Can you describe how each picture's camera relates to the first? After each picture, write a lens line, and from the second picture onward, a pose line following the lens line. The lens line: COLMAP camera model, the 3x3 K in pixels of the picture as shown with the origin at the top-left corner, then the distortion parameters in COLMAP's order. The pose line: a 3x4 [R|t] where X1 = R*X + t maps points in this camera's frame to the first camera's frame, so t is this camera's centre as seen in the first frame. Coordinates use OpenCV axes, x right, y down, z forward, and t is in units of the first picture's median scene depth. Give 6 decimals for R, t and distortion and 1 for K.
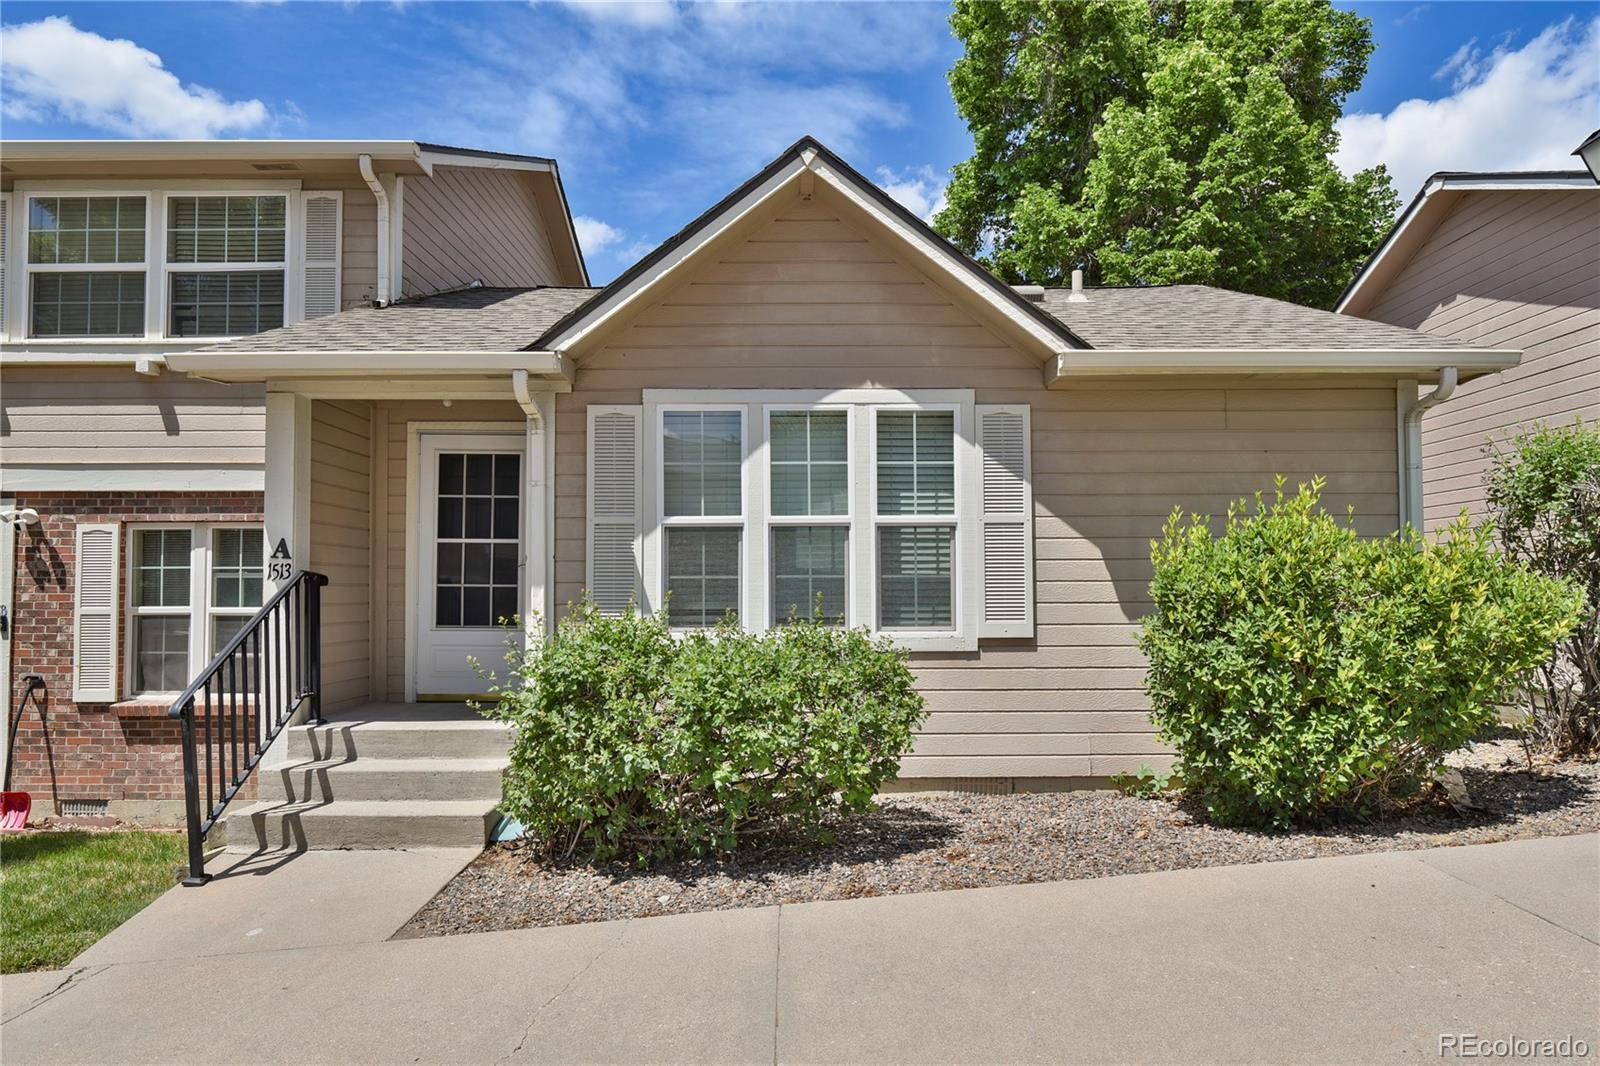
lens RADIAL K [[968.0, 0, 804.9], [0, 968.0, 554.8], [0, 0, 1]] dist [0.000211, -0.003771]
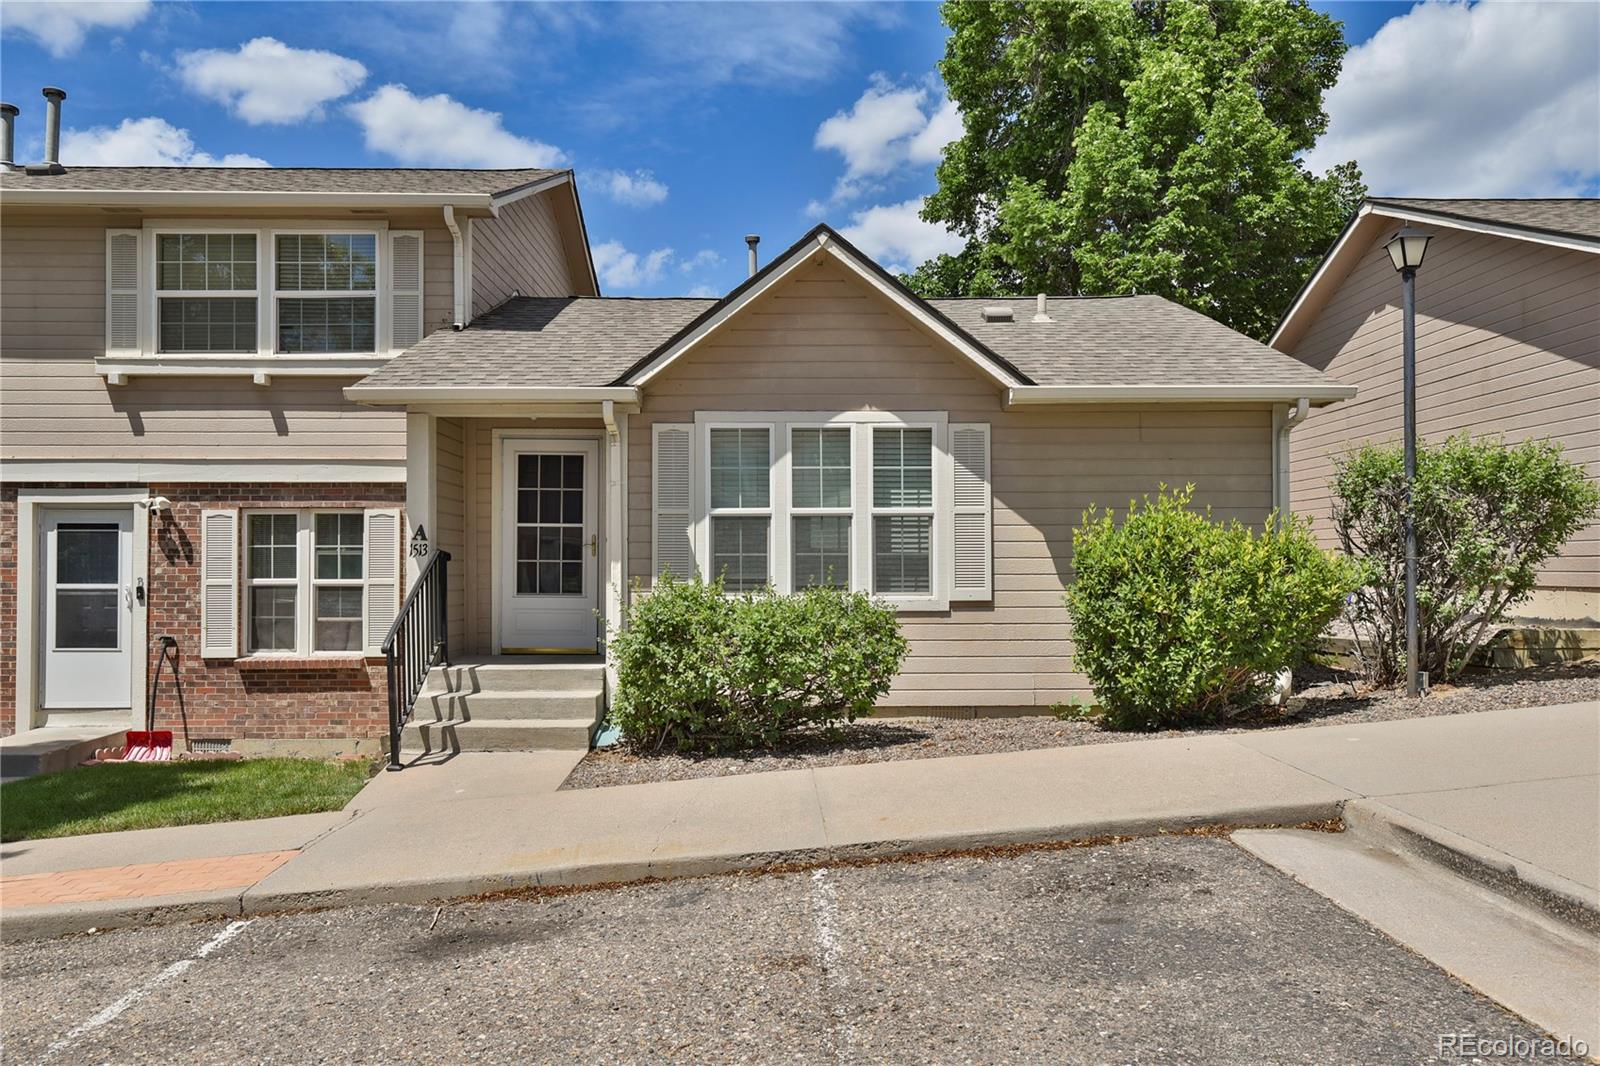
lens RADIAL K [[1133.8, 0, 774.6], [0, 1133.8, 546.1], [0, 0, 1]] dist [0.021425, 0.002142]
pose [[0.999996, 0.001189, -0.002609, -0.053397], [-0.001149, 0.999881, 0.015368, -0.011884], [0.002627, -0.015365, 0.999878, -0.524366]]
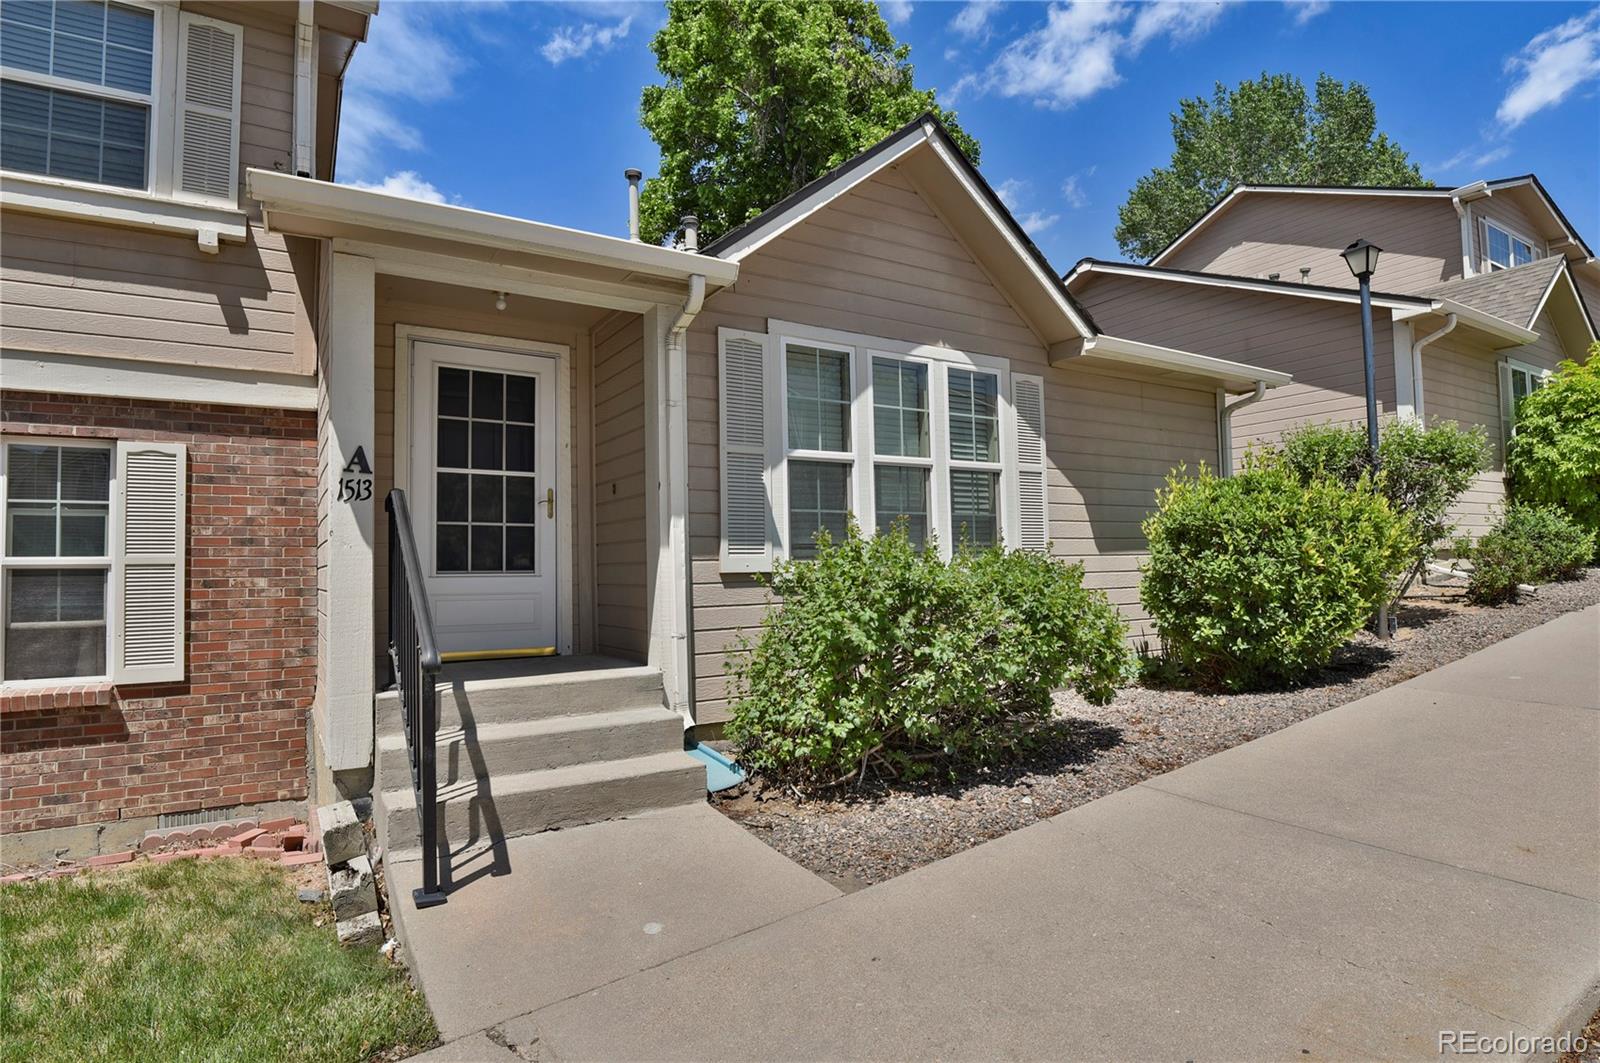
lens RADIAL K [[846.0, 0, 800.0], [0, 846.0, 531.5], [0, 0, 1]] dist [-0.023819, -0.001221]
pose [[0.847413, 0.010945, 0.530822, -0.576824], [-0.001803, 0.999841, -0.017737, 0.058695], [-0.530932, 0.014074, 0.847298, 0.252409]]
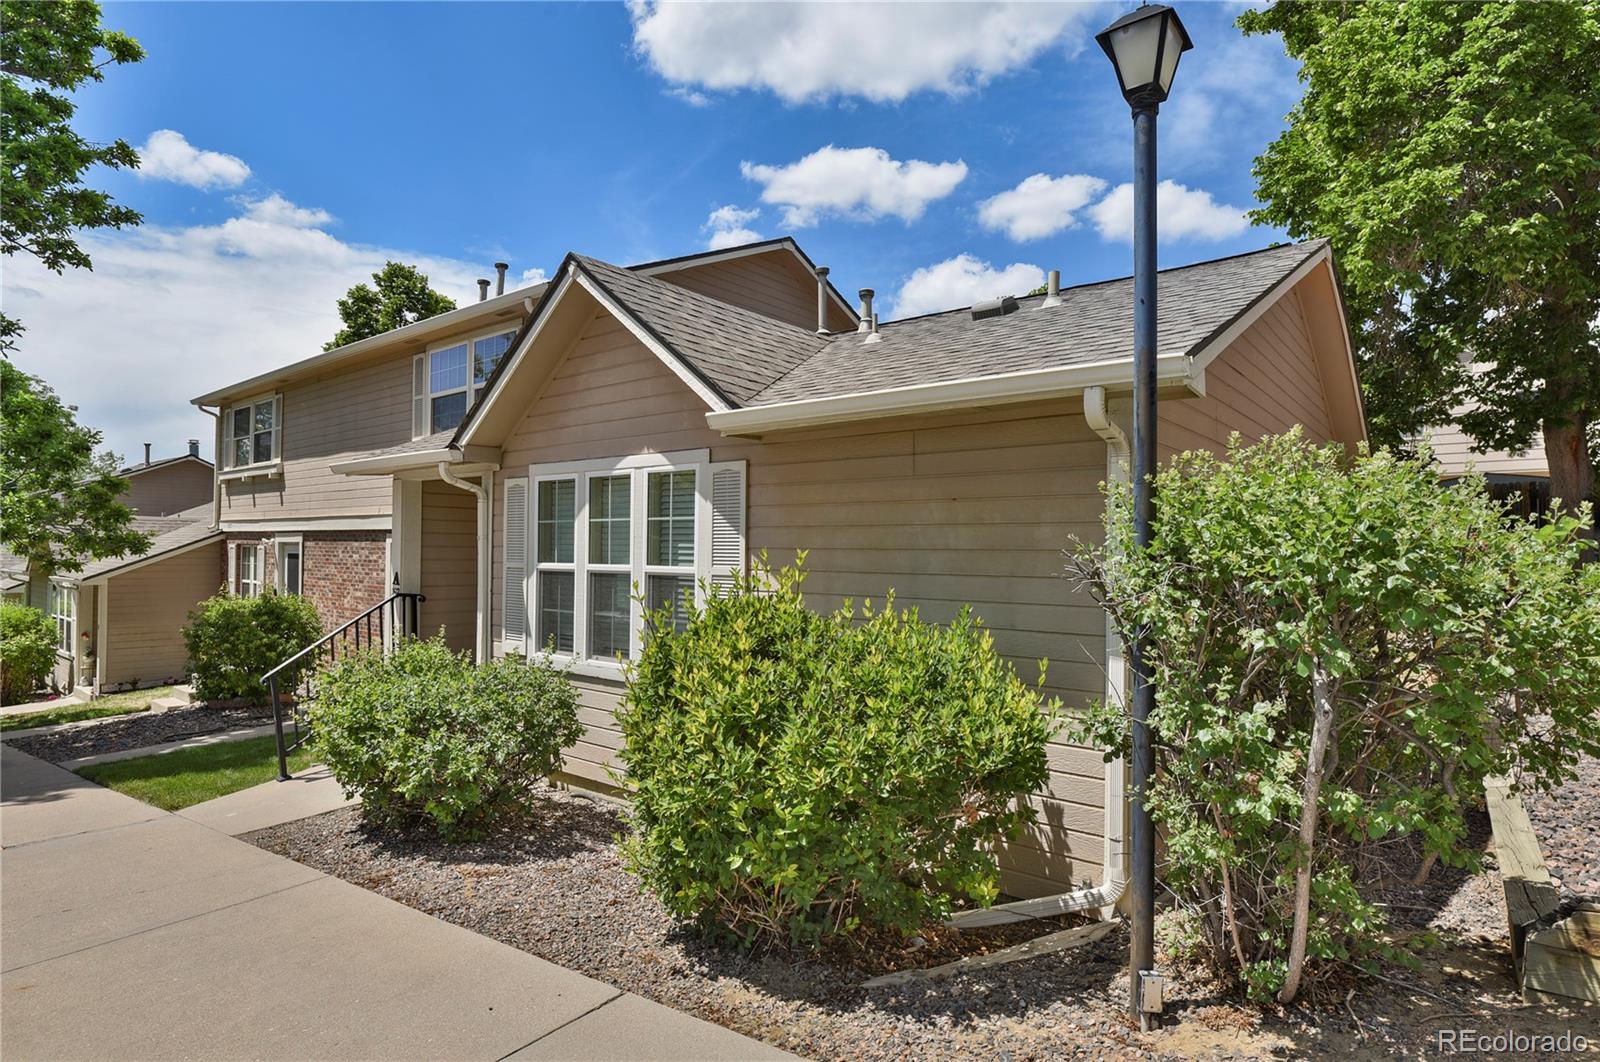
lens RADIAL K [[851.4, 0, 801.2], [0, 851.4, 542.4], [0, 0, 1]] dist [-0.016145, -0.000042]
pose [[0.777950, 0.004423, -0.628311, 0.816903], [0.008767, 0.999801, 0.017894, -0.081652], [0.628266, -0.019429, 0.777756, 0.327342]]
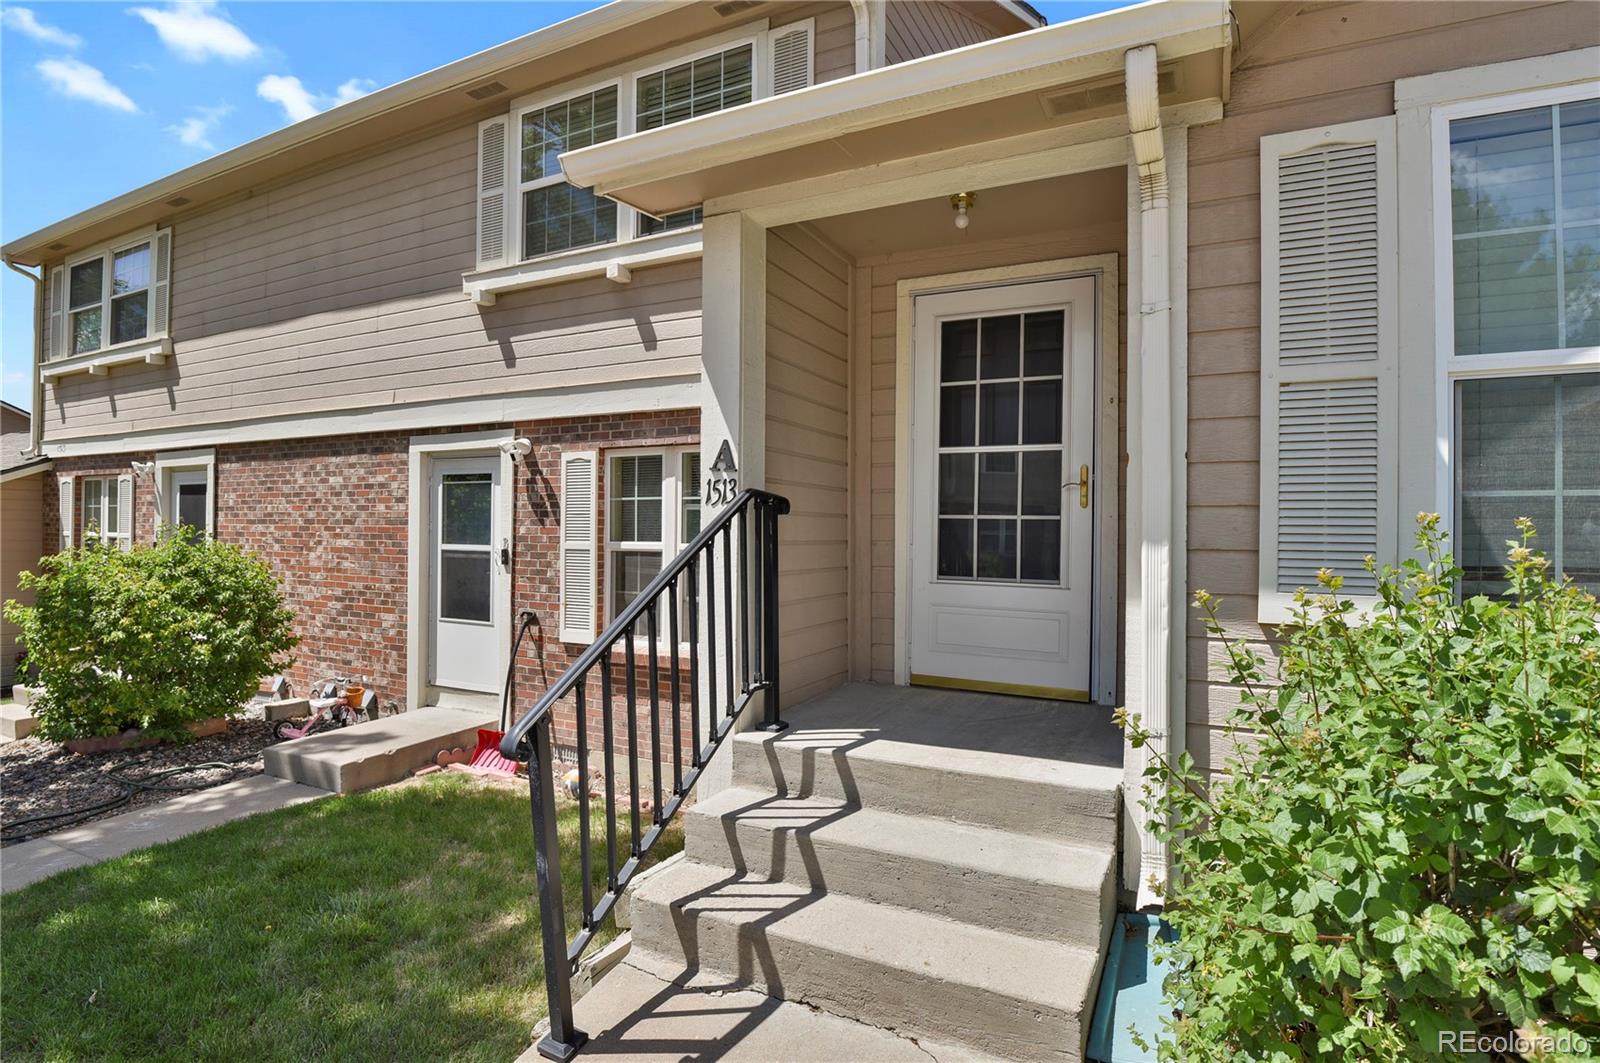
lens RADIAL K [[800.6, 0, 822.1], [0, 800.6, 530.2], [0, 0, 1]] dist [-0.025103, -0.001211]
pose [[0.898893, 0.009053, -0.438075, -0.240333], [0.005366, 0.999484, 0.031666, 0.025991], [0.438136, -0.030815, 0.898381, 0.532031]]
